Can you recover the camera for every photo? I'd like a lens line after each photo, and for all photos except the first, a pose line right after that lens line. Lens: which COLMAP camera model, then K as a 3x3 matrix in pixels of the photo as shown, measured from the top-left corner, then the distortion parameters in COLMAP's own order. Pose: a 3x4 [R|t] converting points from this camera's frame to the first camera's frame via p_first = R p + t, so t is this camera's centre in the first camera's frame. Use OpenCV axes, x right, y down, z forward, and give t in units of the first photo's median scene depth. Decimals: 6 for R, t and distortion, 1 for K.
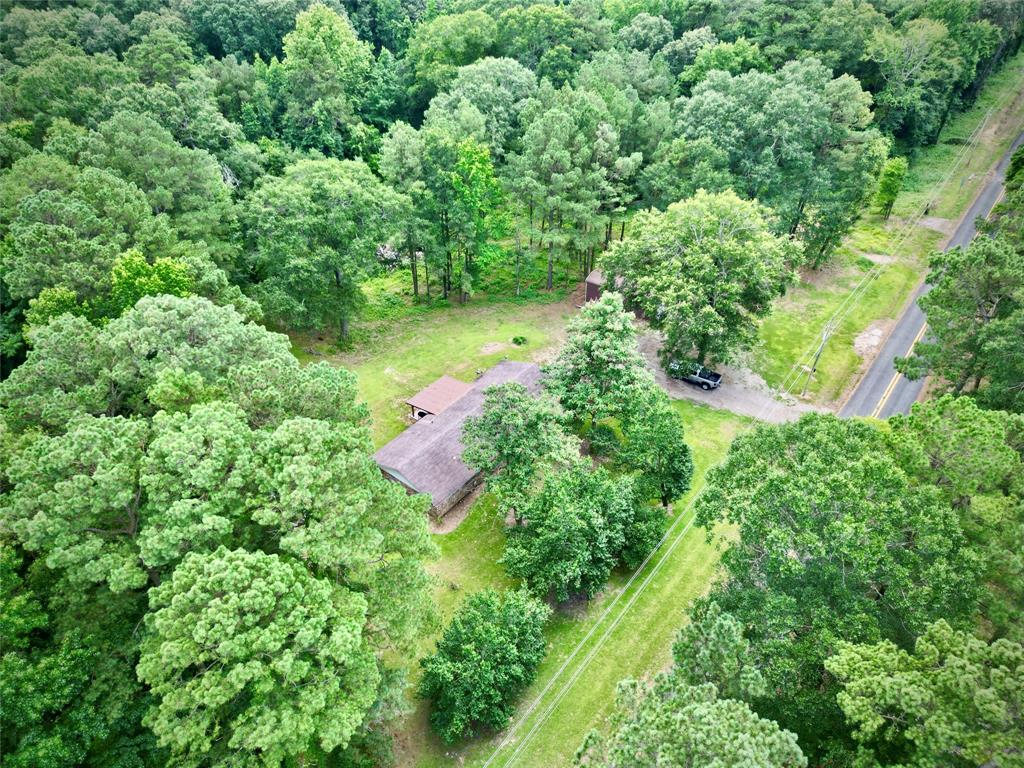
lens RADIAL K [[724.3, 0, 510.9], [0, 724.3, 382.1], [0, 0, 1]] dist [0.010471, -0.002981]
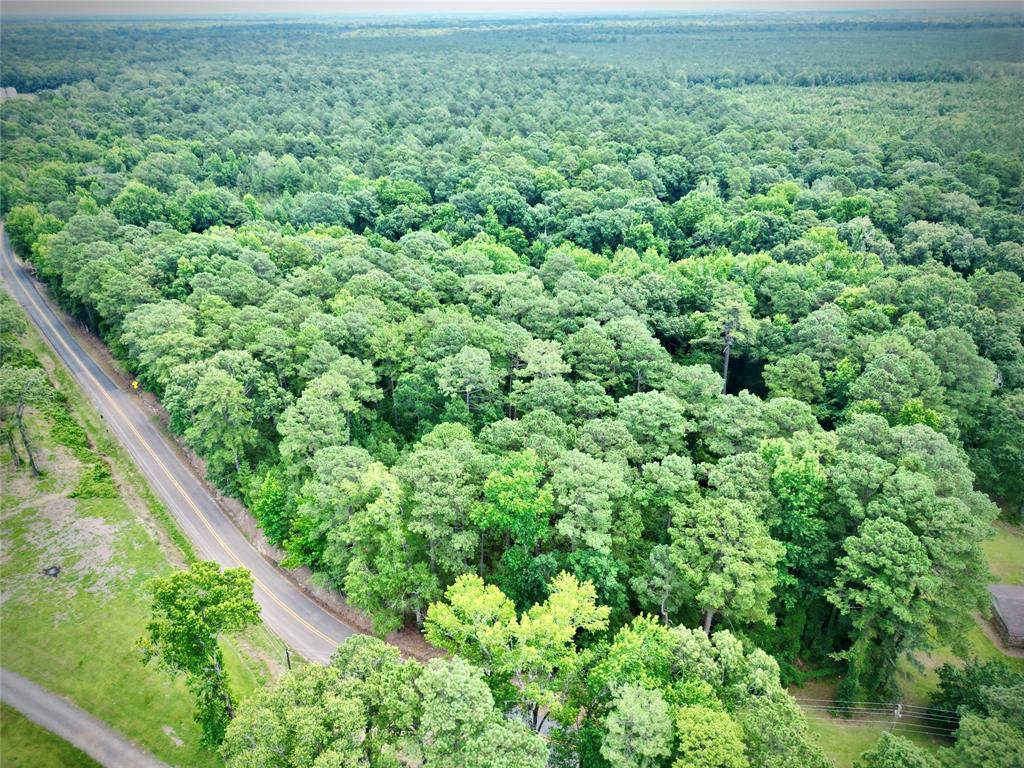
lens RADIAL K [[724.3, 0, 513.9], [0, 724.3, 381.3], [0, 0, 1]] dist [0.010471, -0.002981]
pose [[0.514935, 0.386265, -0.765272, 0.544341], [-0.518865, 0.851063, 0.080434, 0.259221], [0.682364, 0.355655, 0.638661, -1.414346]]
